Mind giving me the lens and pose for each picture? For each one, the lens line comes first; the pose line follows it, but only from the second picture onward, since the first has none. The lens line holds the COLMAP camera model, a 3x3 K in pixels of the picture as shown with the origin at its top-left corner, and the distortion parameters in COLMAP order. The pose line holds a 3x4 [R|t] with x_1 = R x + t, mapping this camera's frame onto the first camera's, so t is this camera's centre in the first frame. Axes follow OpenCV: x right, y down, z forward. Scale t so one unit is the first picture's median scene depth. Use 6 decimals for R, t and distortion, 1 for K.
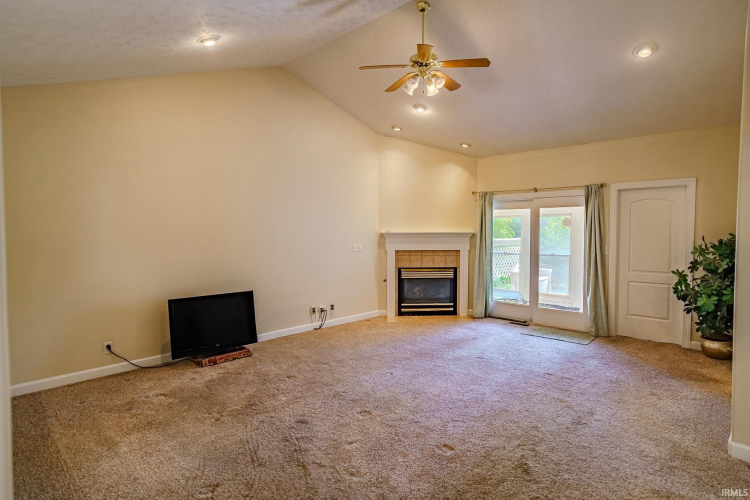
lens RADIAL K [[411.7, 0, 376.6], [0, 411.7, 246.8], [0, 0, 1]] dist [-0.000898, 0.000939]
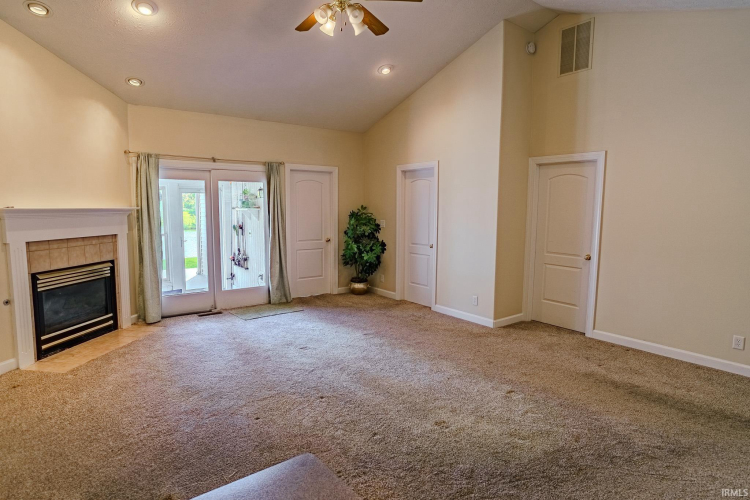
lens RADIAL K [[411.7, 0, 376.6], [0, 411.7, 246.8], [0, 0, 1]] dist [-0.000898, 0.000939]
pose [[0.187910, -0.093793, 0.977698, -0.391167], [0.034537, 0.995445, 0.088858, -0.017147], [-0.981579, 0.017070, 0.190294, 0.449962]]
